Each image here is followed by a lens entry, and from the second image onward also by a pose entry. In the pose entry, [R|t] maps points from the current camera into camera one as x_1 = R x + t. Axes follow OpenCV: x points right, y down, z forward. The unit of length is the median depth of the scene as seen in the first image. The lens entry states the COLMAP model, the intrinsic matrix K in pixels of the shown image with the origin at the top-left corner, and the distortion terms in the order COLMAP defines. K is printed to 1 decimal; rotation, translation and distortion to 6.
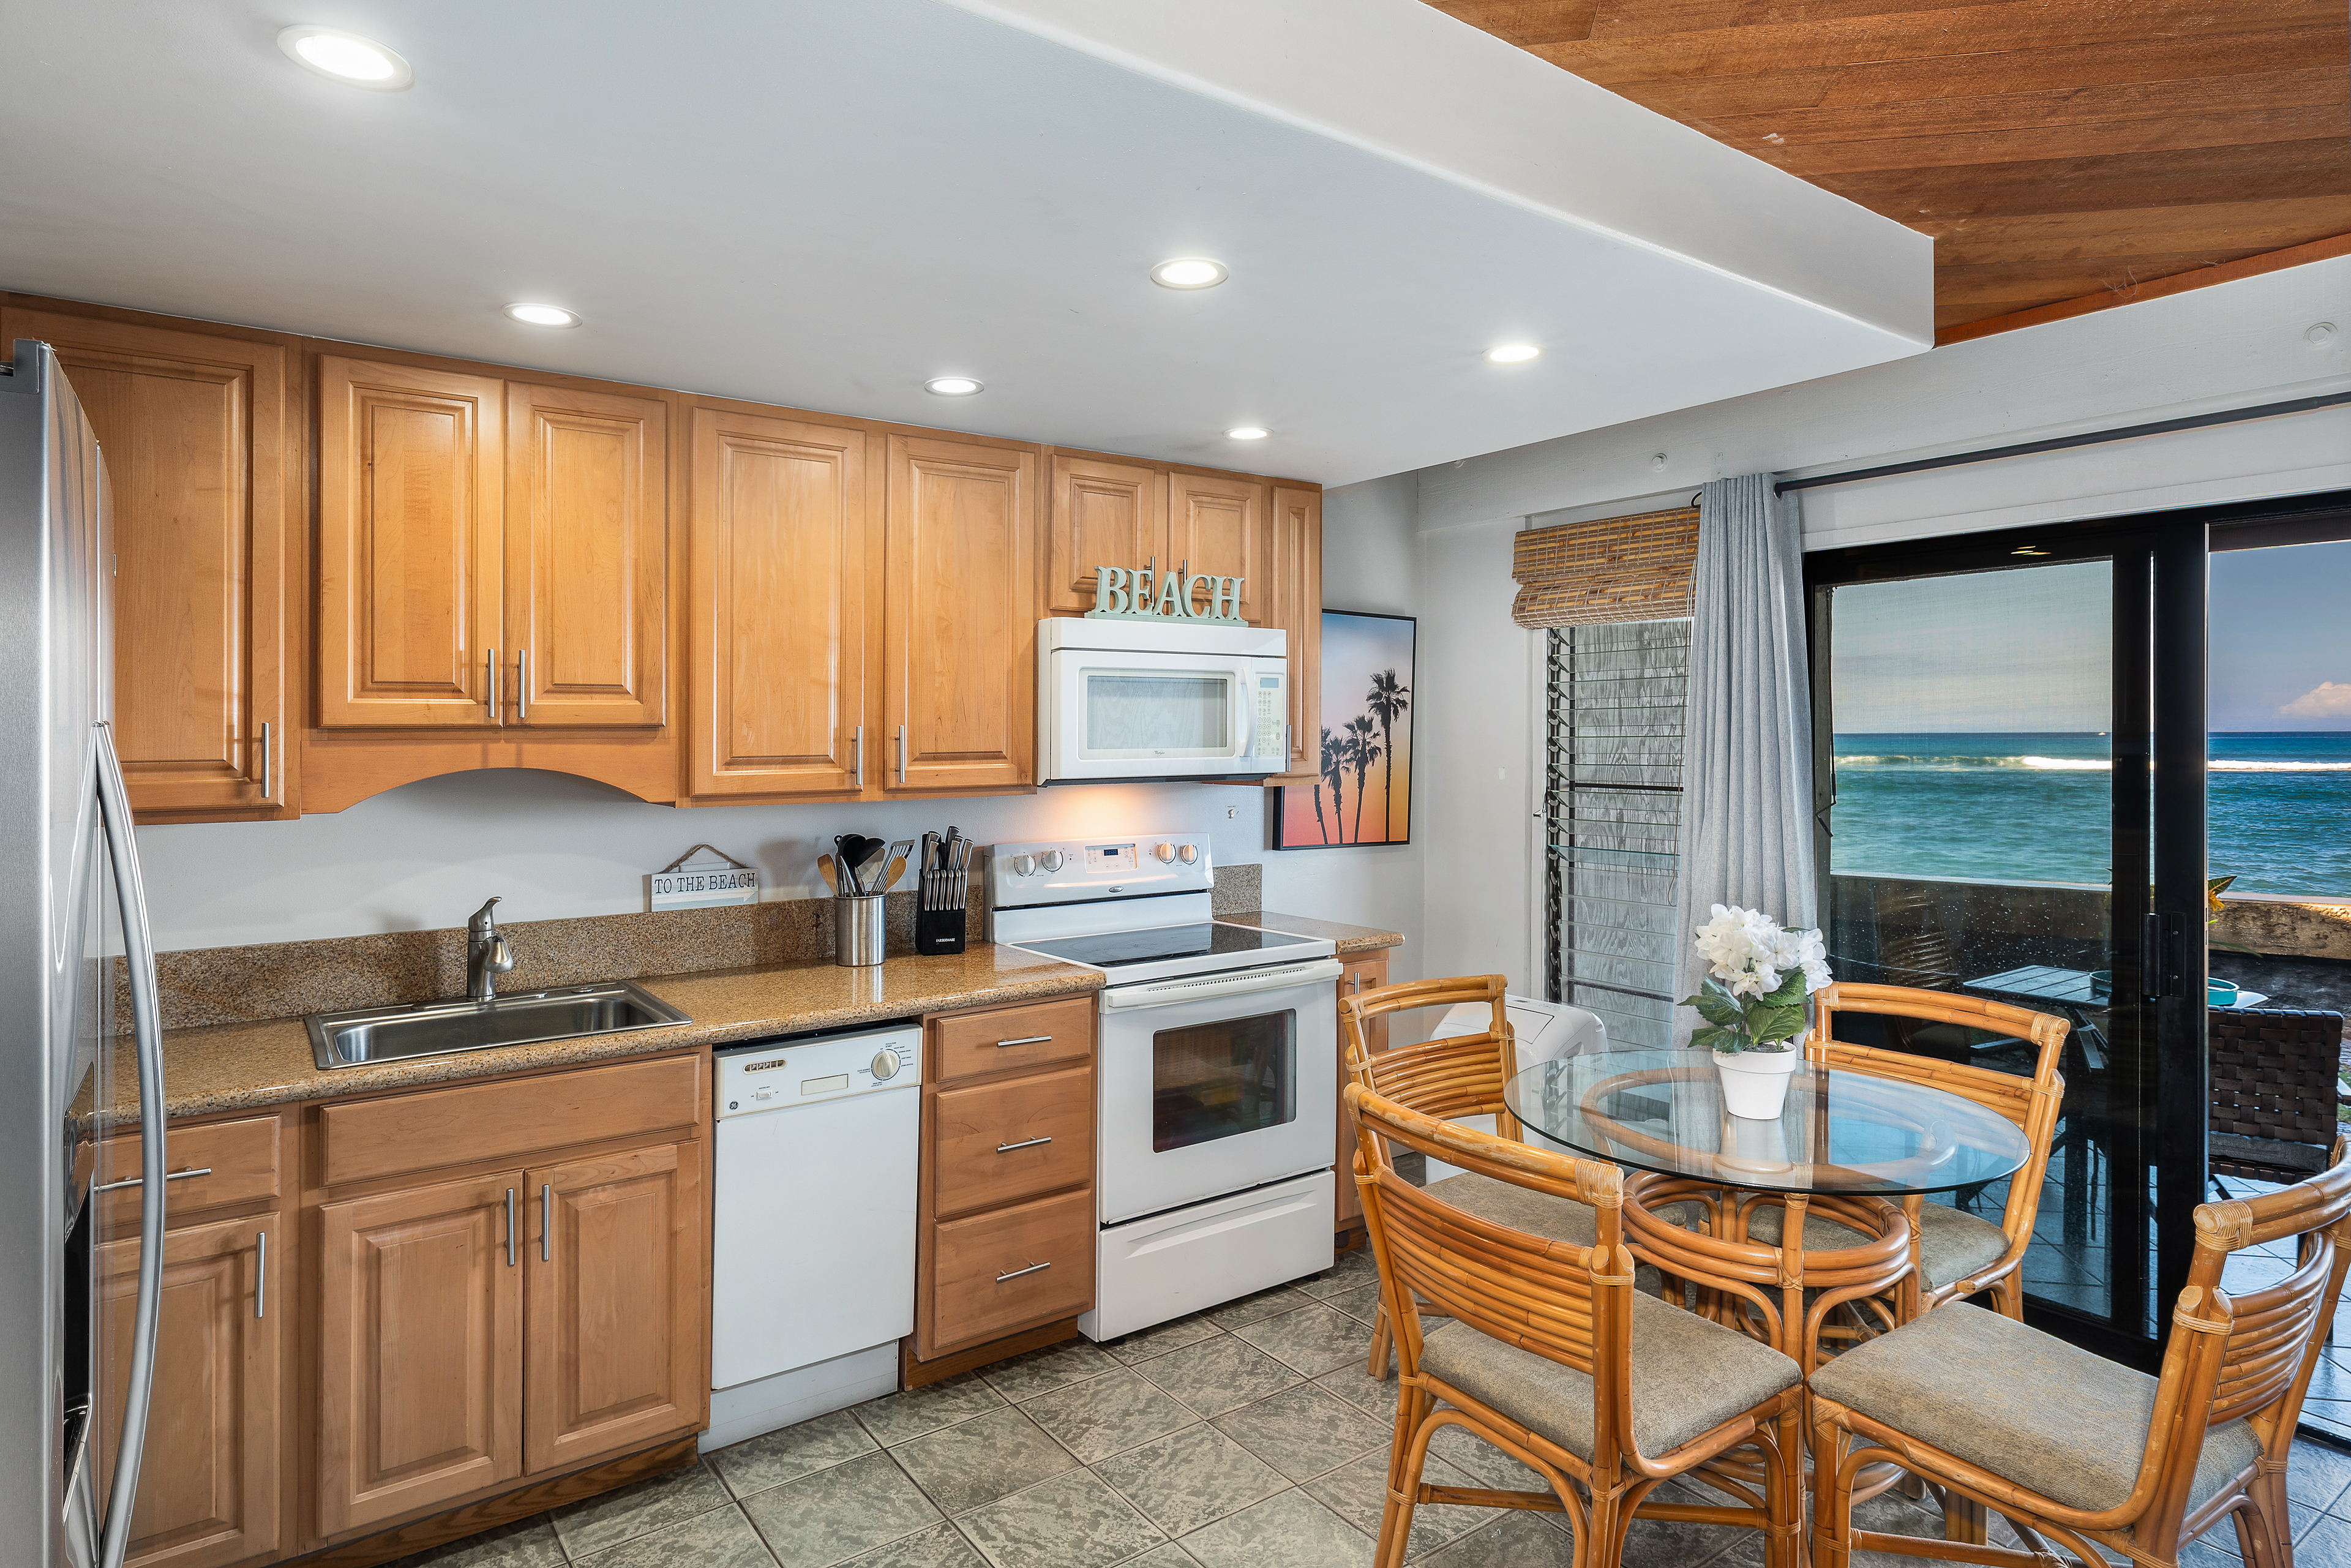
lens RADIAL K [[1318.3, 0, 1165.1], [0, 1318.3, 725.7], [0, 0, 1]] dist [0.001369, -0.000667]
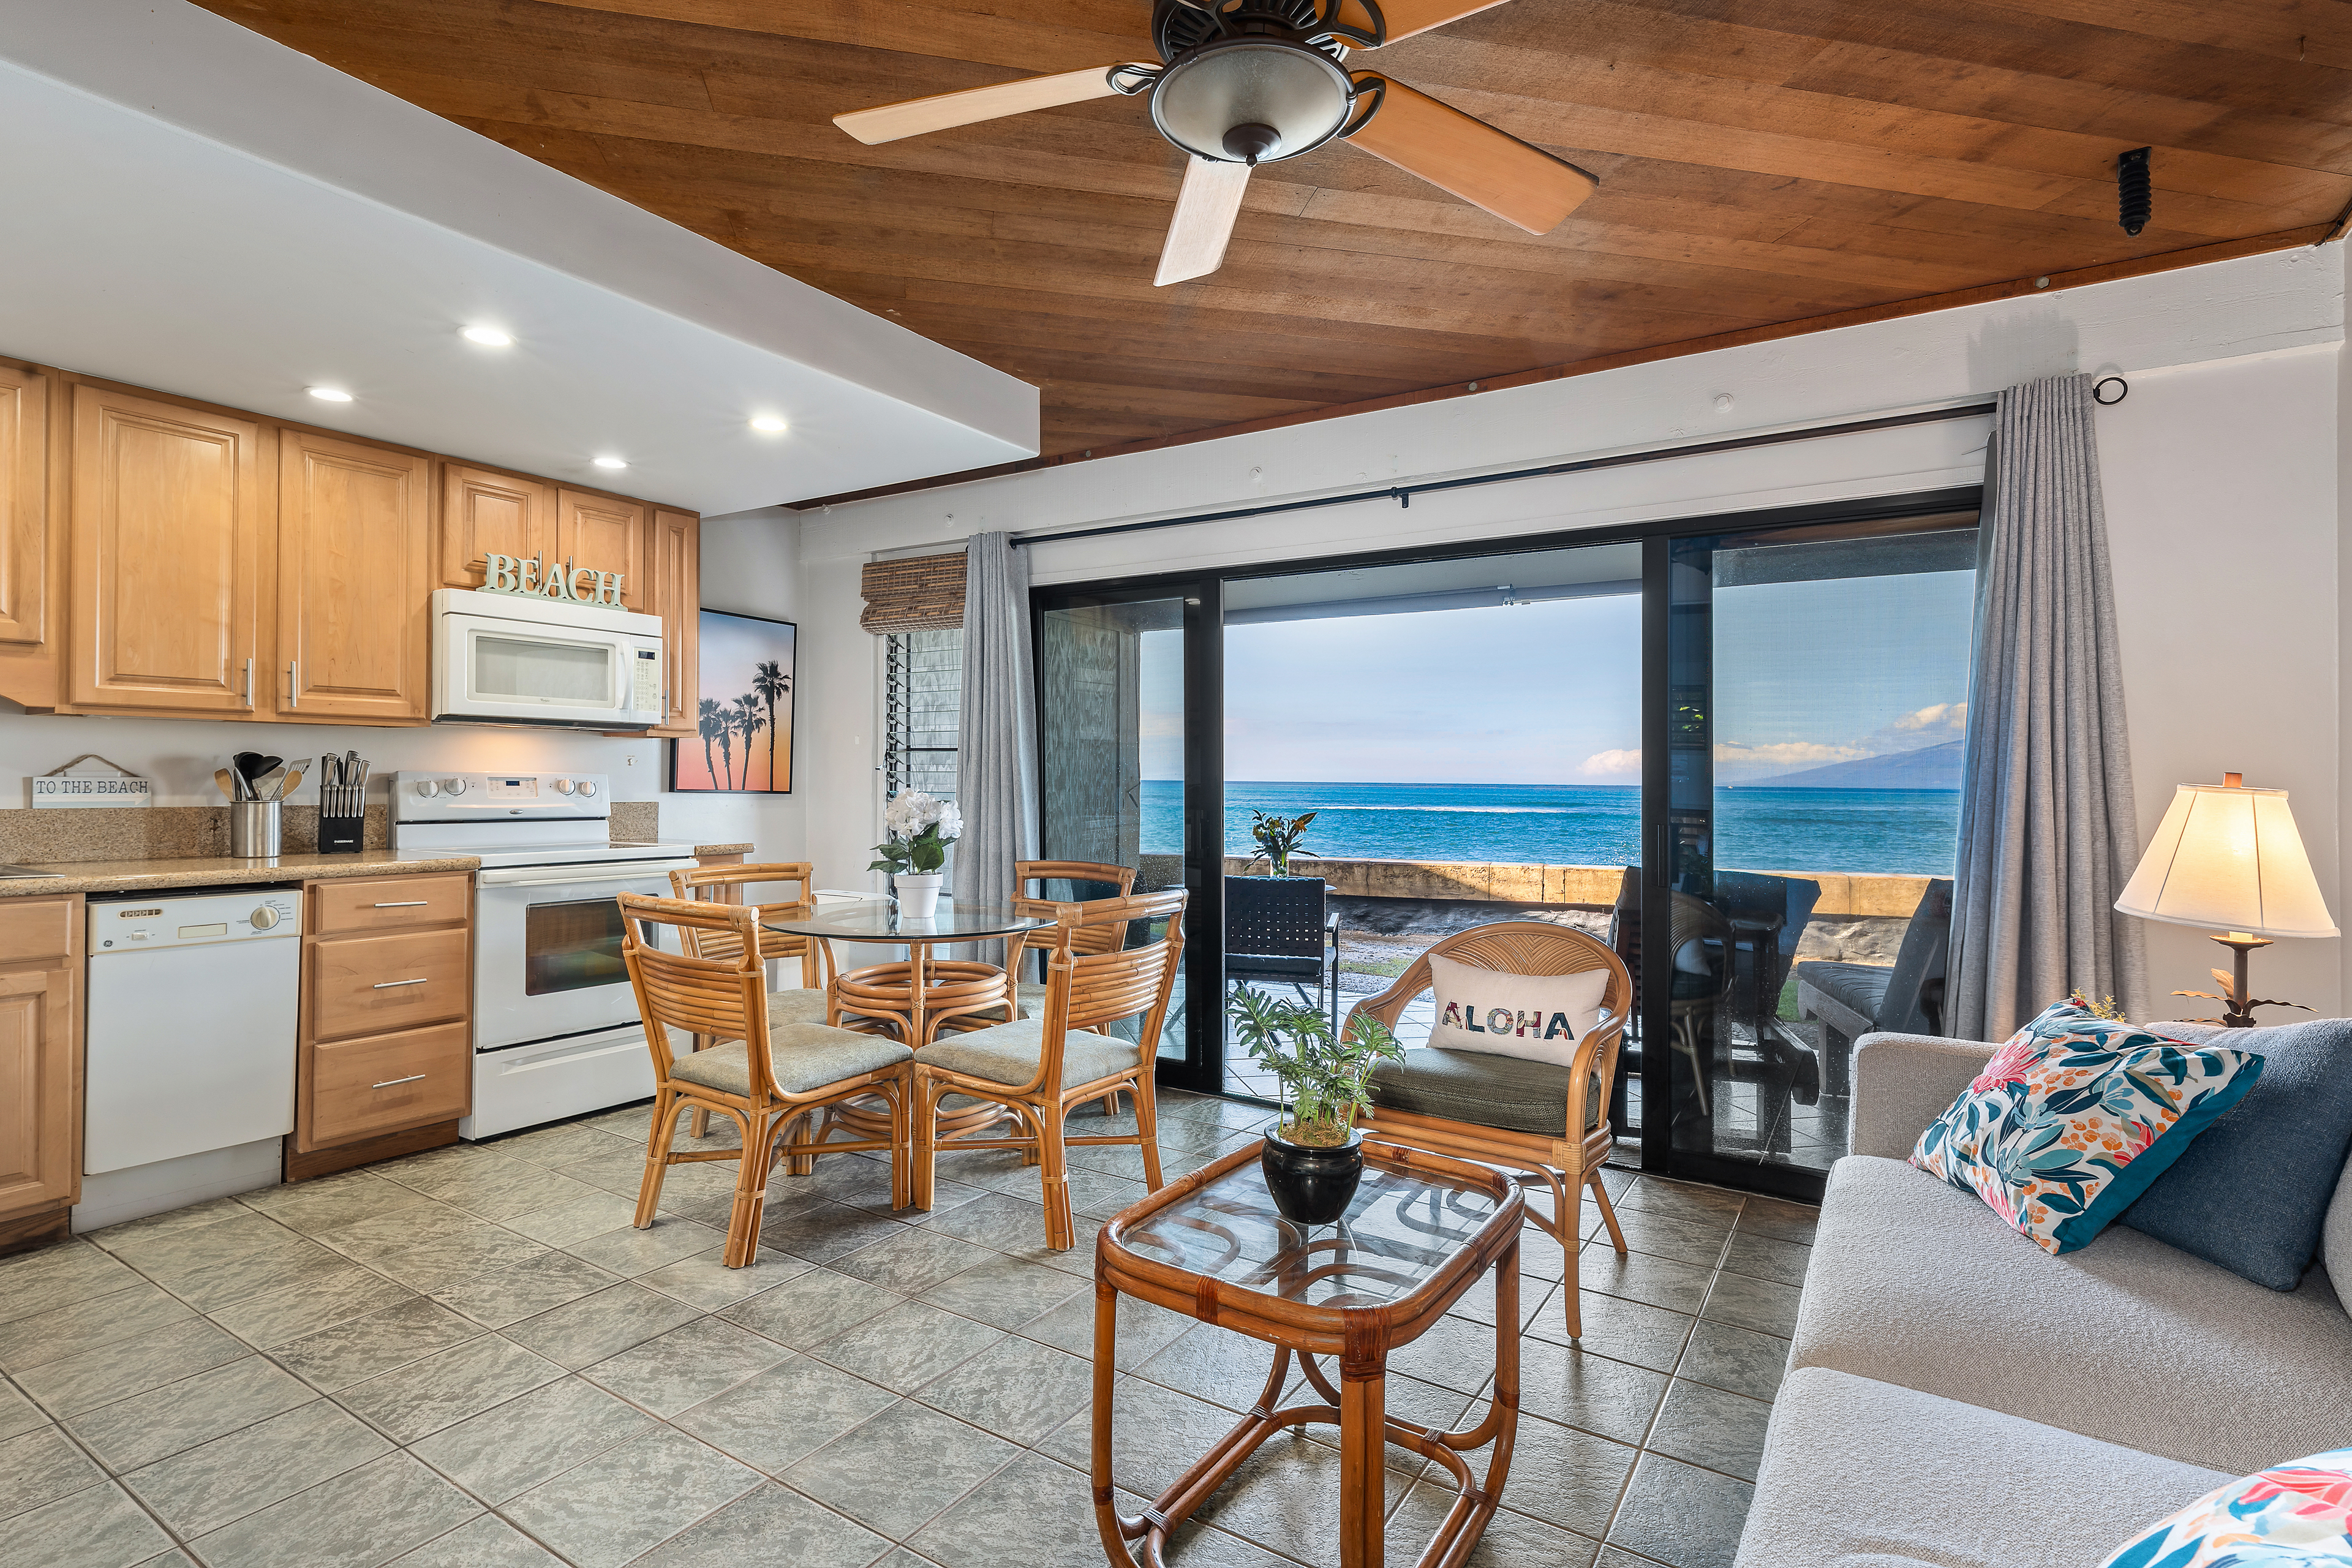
lens RADIAL K [[1144.7, 0, 1195.2], [0, 1144.7, 778.4], [0, 0, 1]] dist [-0.000875, -0.000544]
pose [[0.924459, 0.013474, 0.381043, 0.179944], [-0.016982, 0.999839, 0.005847, 0.089541], [-0.380903, -0.011876, 0.924539, -0.337555]]
